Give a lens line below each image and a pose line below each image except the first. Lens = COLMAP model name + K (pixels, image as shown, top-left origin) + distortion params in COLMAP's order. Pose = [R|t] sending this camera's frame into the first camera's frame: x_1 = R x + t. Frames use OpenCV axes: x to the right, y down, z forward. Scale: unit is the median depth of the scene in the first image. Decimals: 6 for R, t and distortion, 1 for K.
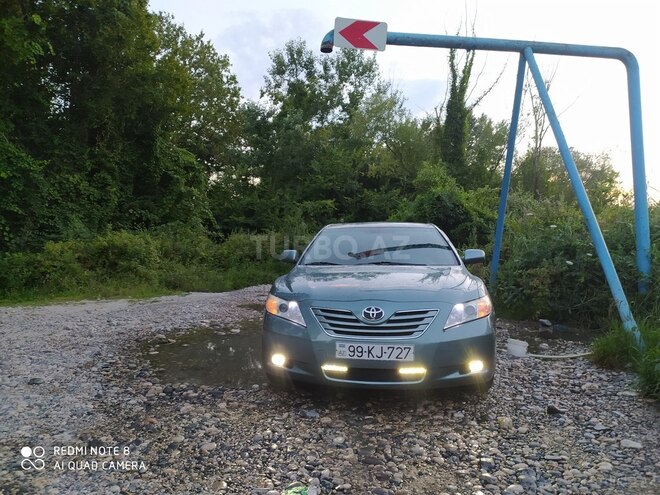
lens RADIAL K [[519.2, 0, 331.7], [0, 519.2, 263.9], [0, 0, 1]] dist [0.084011, -0.071443]
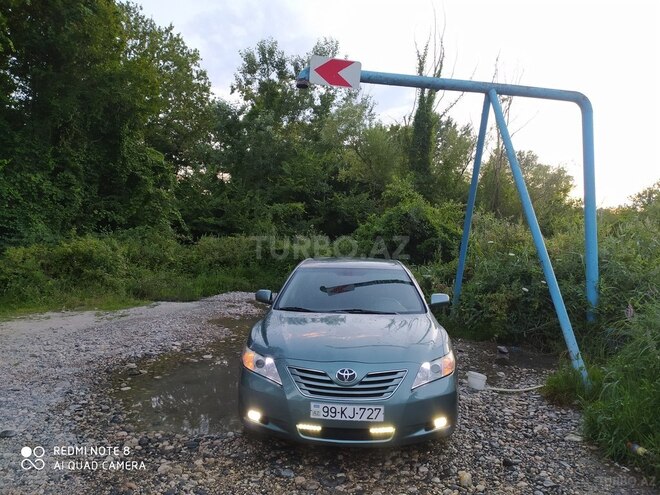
lens RADIAL K [[512.3, 0, 341.7], [0, 512.3, 264.9], [0, 0, 1]] dist [0.083490, -0.075419]
pose [[0.996455, 0.016212, 0.082555, -0.008493], [-0.018068, 0.999599, 0.021786, -0.064584], [-0.082169, -0.023201, 0.996348, -0.015730]]
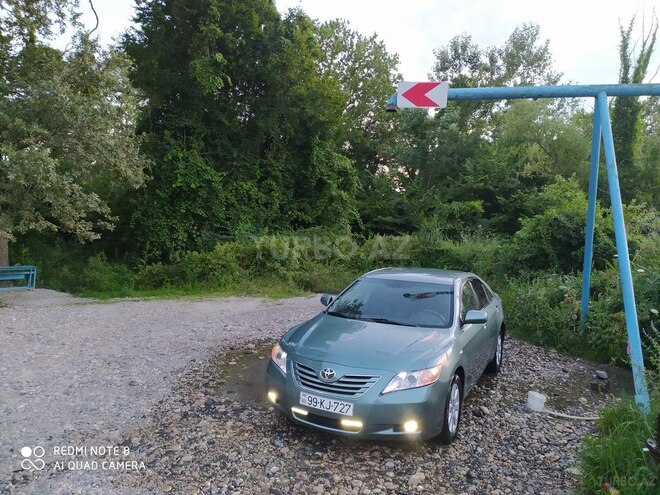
lens RADIAL K [[519.2, 0, 331.7], [0, 519.2, 263.9], [0, 0, 1]] dist [0.084011, -0.071443]
pose [[0.935871, 0.058864, -0.347392, 0.220713], [-0.044400, 0.997789, 0.049458, -0.101835], [0.349535, -0.030862, 0.936415, -0.082629]]
